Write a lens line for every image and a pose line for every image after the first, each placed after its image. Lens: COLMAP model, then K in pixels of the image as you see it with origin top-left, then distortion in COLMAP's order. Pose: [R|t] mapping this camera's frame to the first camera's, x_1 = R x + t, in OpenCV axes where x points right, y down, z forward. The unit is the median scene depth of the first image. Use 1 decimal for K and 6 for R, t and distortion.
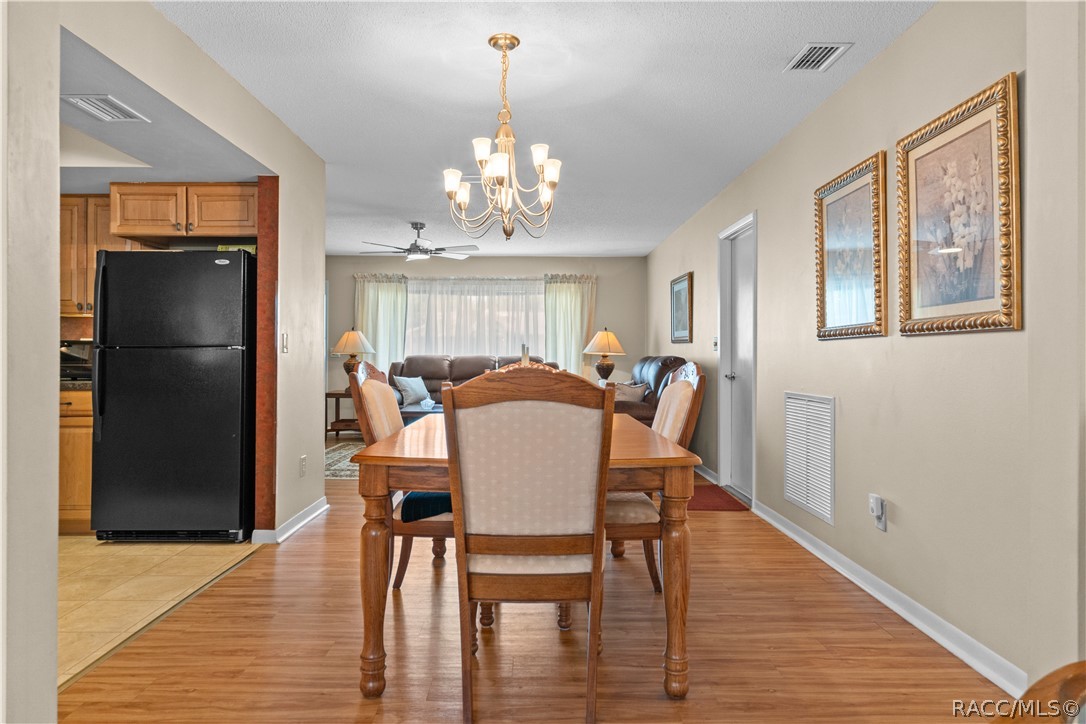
lens RADIAL K [[656.6, 0, 535.2], [0, 656.6, 352.5], [0, 0, 1]] dist [0.003235, 0.002067]
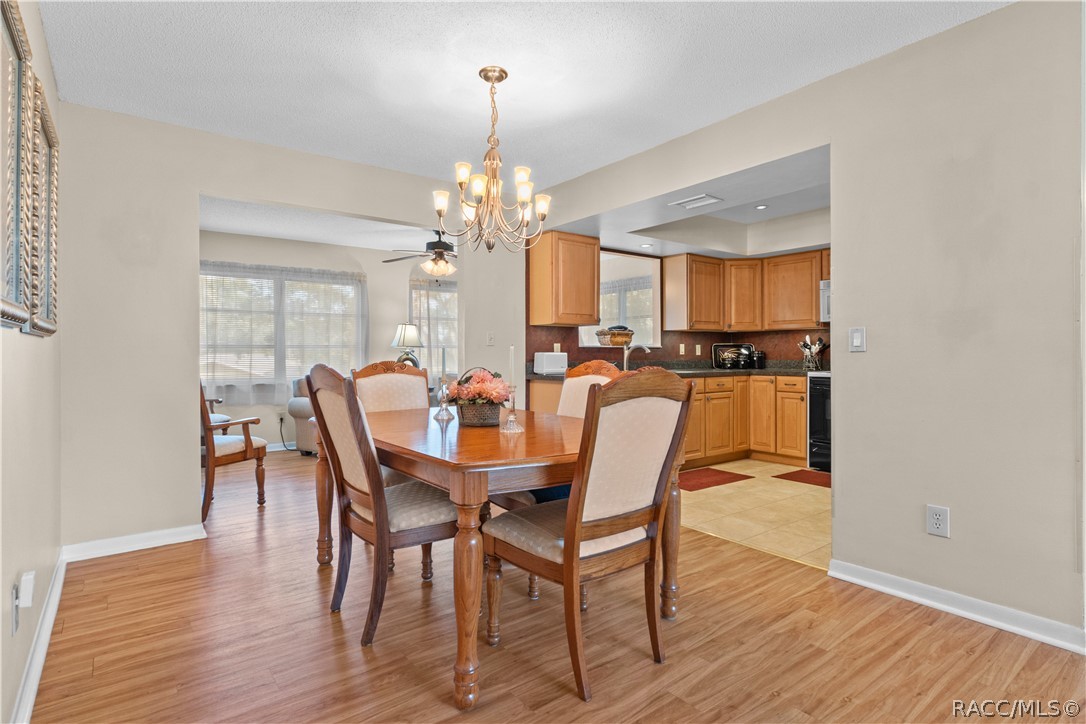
lens RADIAL K [[555.9, 0, 541.5], [0, 555.9, 355.4], [0, 0, 1]] dist [0.000950, -0.000085]
pose [[-0.797765, 0.002089, -0.602965, 0.331681], [0.005584, 0.999977, -0.003924, 0.005439], [0.602943, -0.006497, -0.797758, 1.305233]]
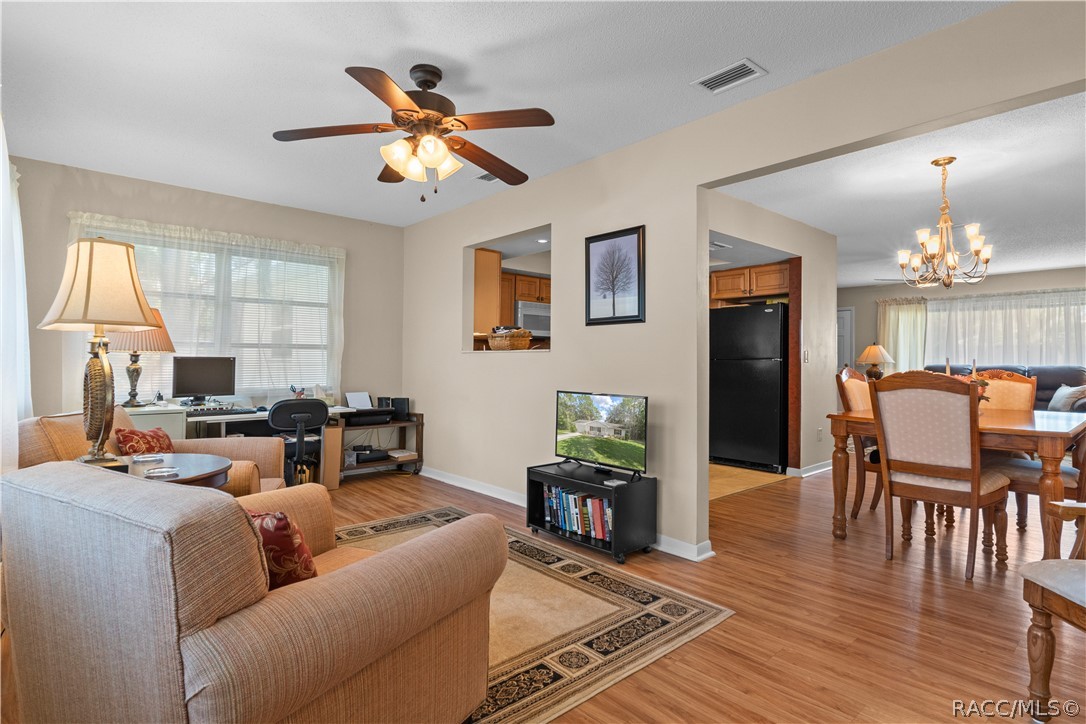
lens RADIAL K [[555.9, 0, 541.5], [0, 555.9, 355.4], [0, 0, 1]] dist [0.000950, -0.000085]
pose [[0.661326, -0.007190, -0.750064, 0.221738], [-0.001490, 0.999939, -0.010899, -0.001614], [0.750097, 0.008326, 0.661275, -0.411005]]
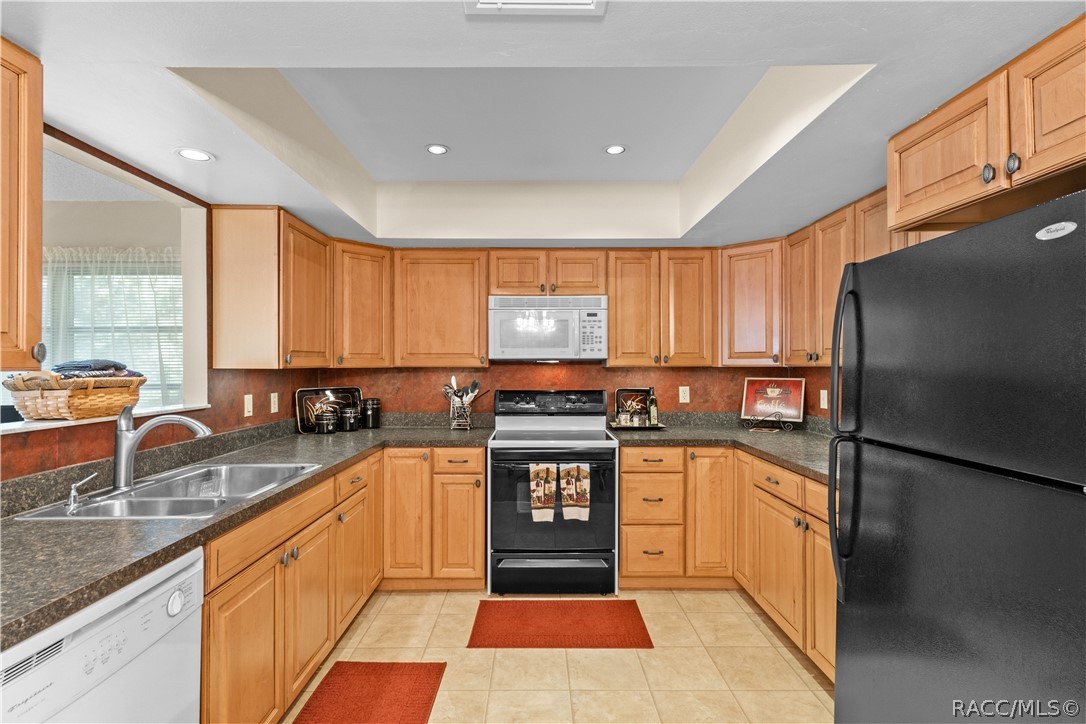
lens RADIAL K [[530.2, 0, 536.7], [0, 530.2, 363.4], [0, 0, 1]] dist [0.005317, -0.000113]
pose [[-0.005158, -0.003707, -0.999980, -0.192314], [0.006352, 0.999973, -0.003740, -0.067385], [0.999967, -0.006371, -0.005135, 0.703271]]
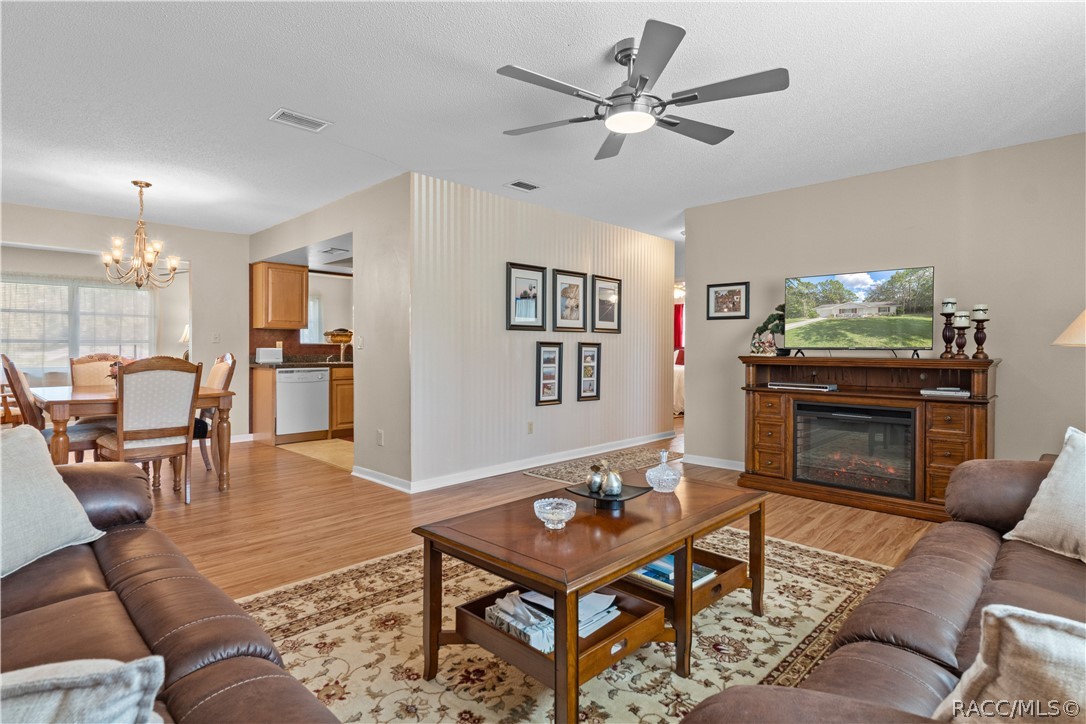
lens RADIAL K [[555.9, 0, 541.5], [0, 555.9, 355.4], [0, 0, 1]] dist [0.000950, -0.000085]
pose [[-0.695795, 0.004332, -0.718227, 0.217760], [0.000410, 0.999984, 0.005634, 0.007540], [0.718240, 0.003626, -0.695786, 2.129630]]
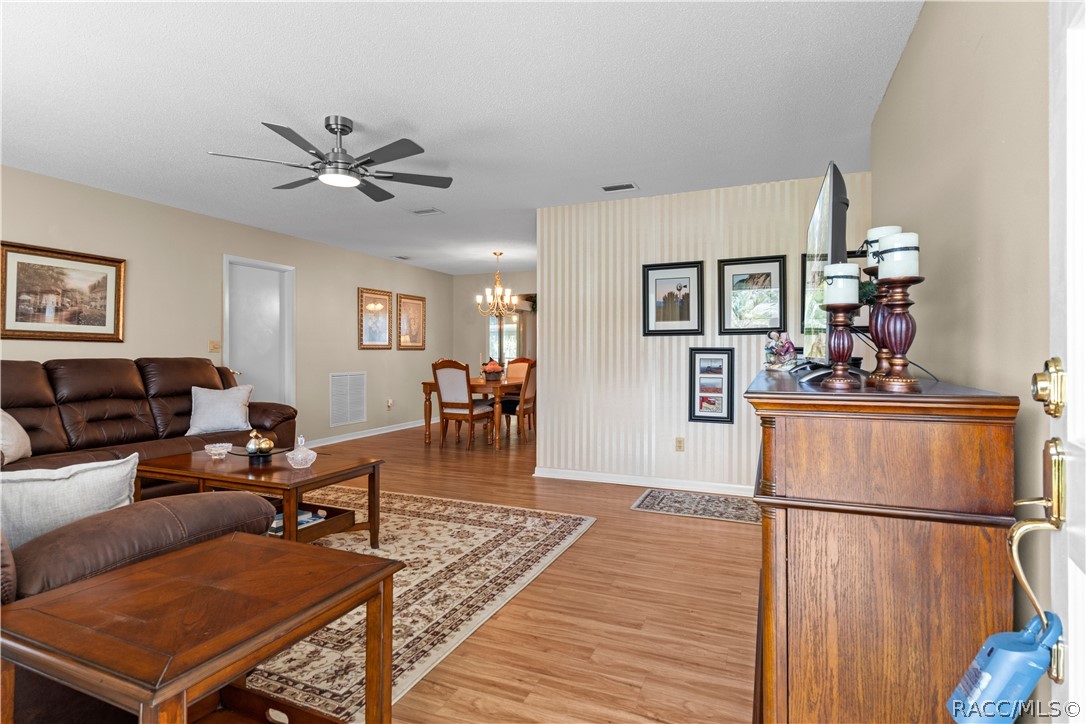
lens RADIAL K [[555.9, 0, 541.5], [0, 555.9, 355.4], [0, 0, 1]] dist [0.000950, -0.000085]
pose [[-0.918830, -0.003918, 0.394635, -0.905508], [-0.004119, 0.999991, 0.000338, -0.001248], [-0.394633, -0.001315, -0.918838, 2.387791]]
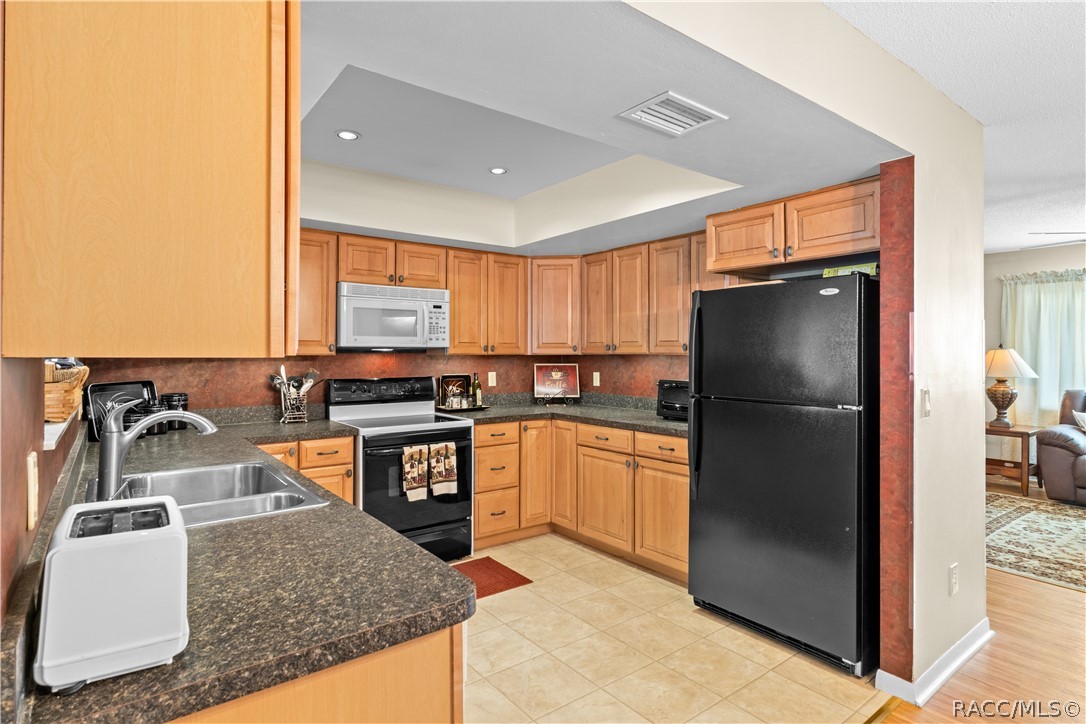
lens RADIAL K [[561.8, 0, 536.7], [0, 561.8, 350.0], [0, 0, 1]] dist [0.001040, -0.000121]
pose [[0.599850, -0.006867, -0.800083, -0.158538], [0.005027, 0.999976, -0.004814, -0.067373], [0.800097, -0.001134, 0.599870, 0.336091]]
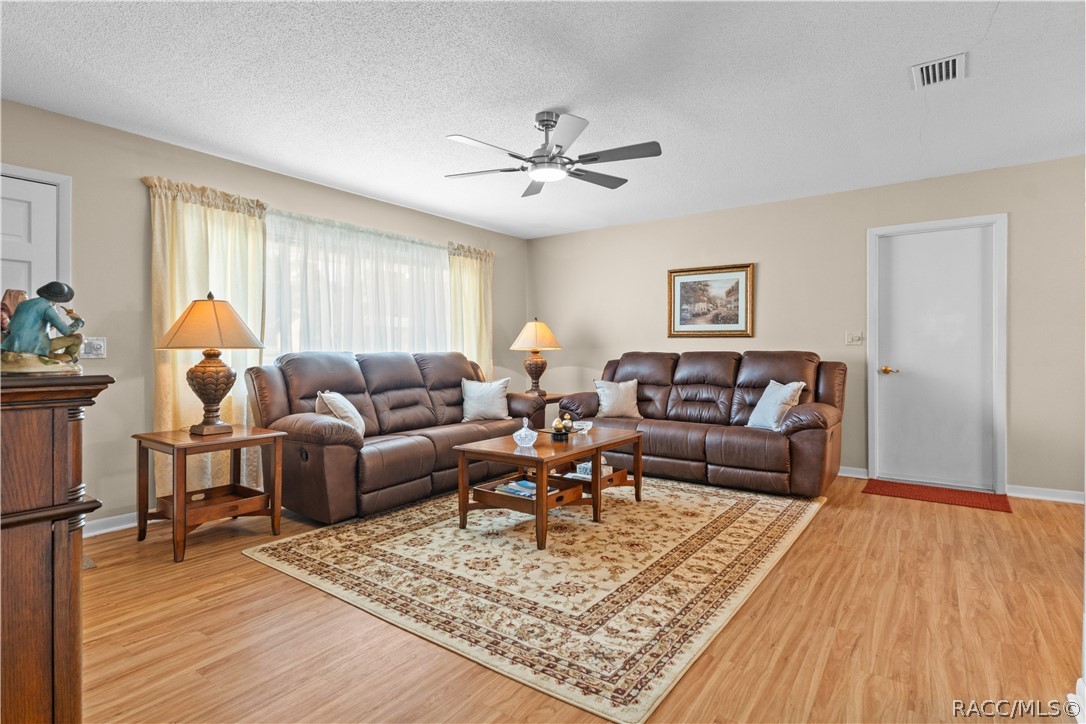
lens RADIAL K [[546.9, 0, 535.4], [0, 546.9, 352.5], [0, 0, 1]] dist [0.002574, 0.000297]
pose [[0.594660, -0.006431, 0.803951, -0.980662], [-0.000149, 0.999967, 0.008109, 0.001257], [-0.803977, -0.004942, 0.594640, 1.285771]]
